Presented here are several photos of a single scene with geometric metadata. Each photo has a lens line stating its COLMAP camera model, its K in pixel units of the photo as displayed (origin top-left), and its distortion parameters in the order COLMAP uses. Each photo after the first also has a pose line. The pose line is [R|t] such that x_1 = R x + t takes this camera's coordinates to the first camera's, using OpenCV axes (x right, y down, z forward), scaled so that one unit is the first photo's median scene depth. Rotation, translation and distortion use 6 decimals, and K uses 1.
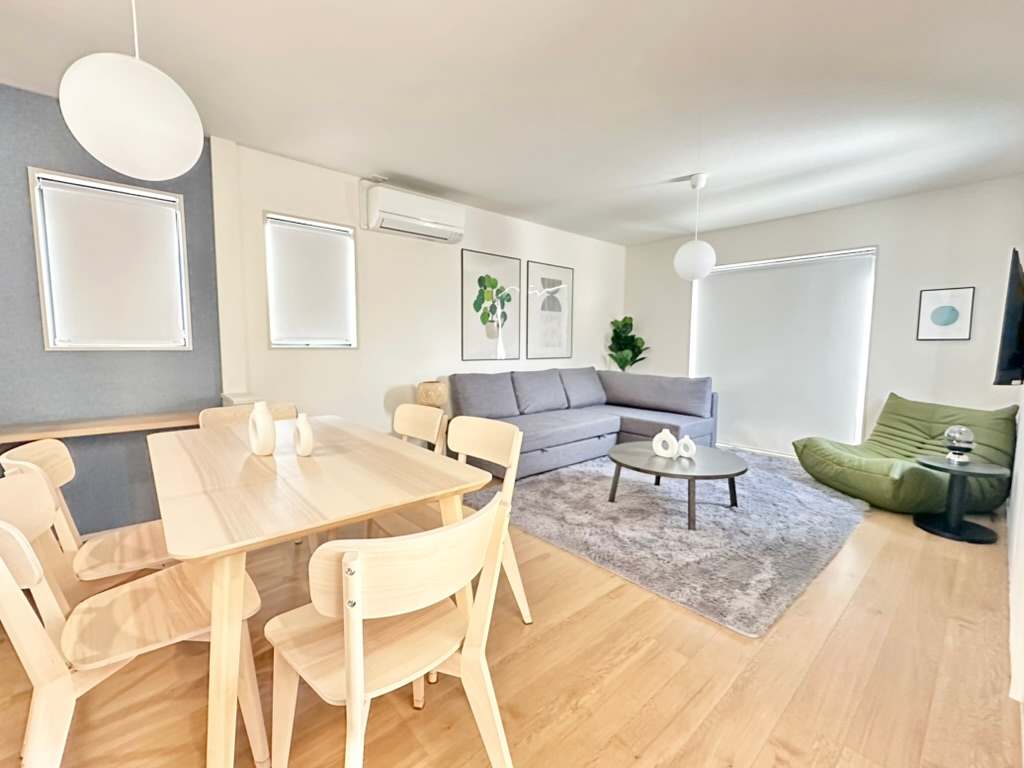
lens RADIAL K [[441.1, 0, 511.9], [0, 441.1, 384.9], [0, 0, 1]] dist [0.000321, 0.000432]
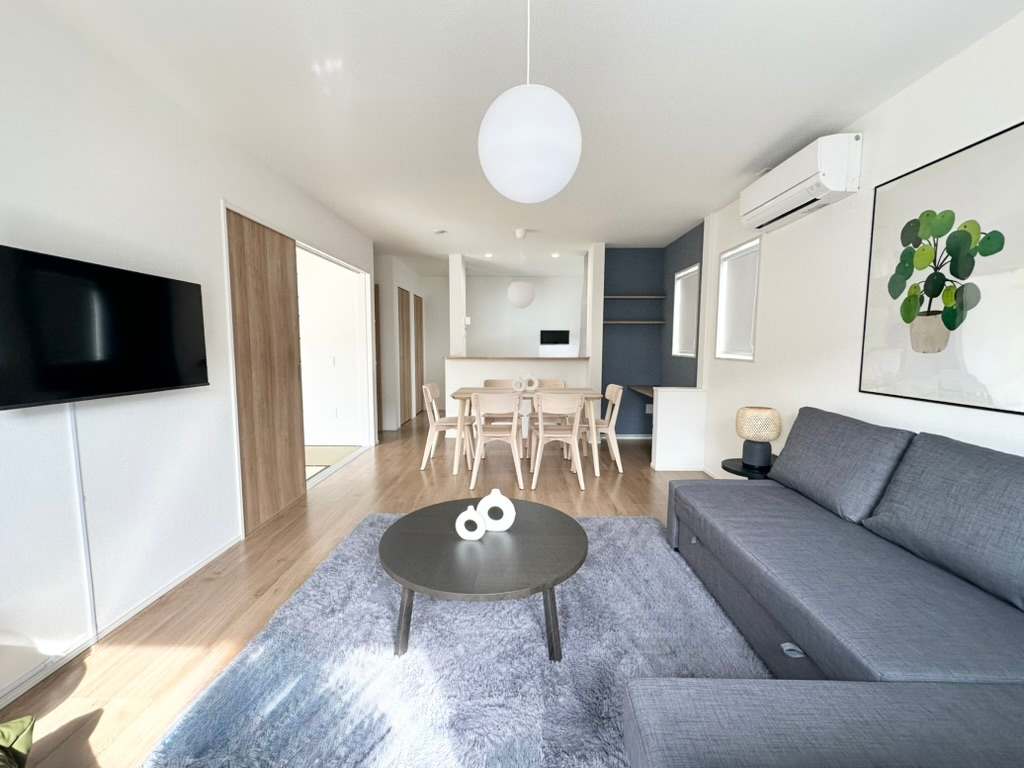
lens RADIAL K [[417.8, 0, 511.8], [0, 417.8, 386.0], [0, 0, 1]] dist [-0.002012, -0.000336]
pose [[-0.677557, 0.064513, -0.732636, 0.555183], [-0.074405, 0.985022, 0.155549, -0.108551], [0.731697, 0.159905, -0.662608, 1.001091]]
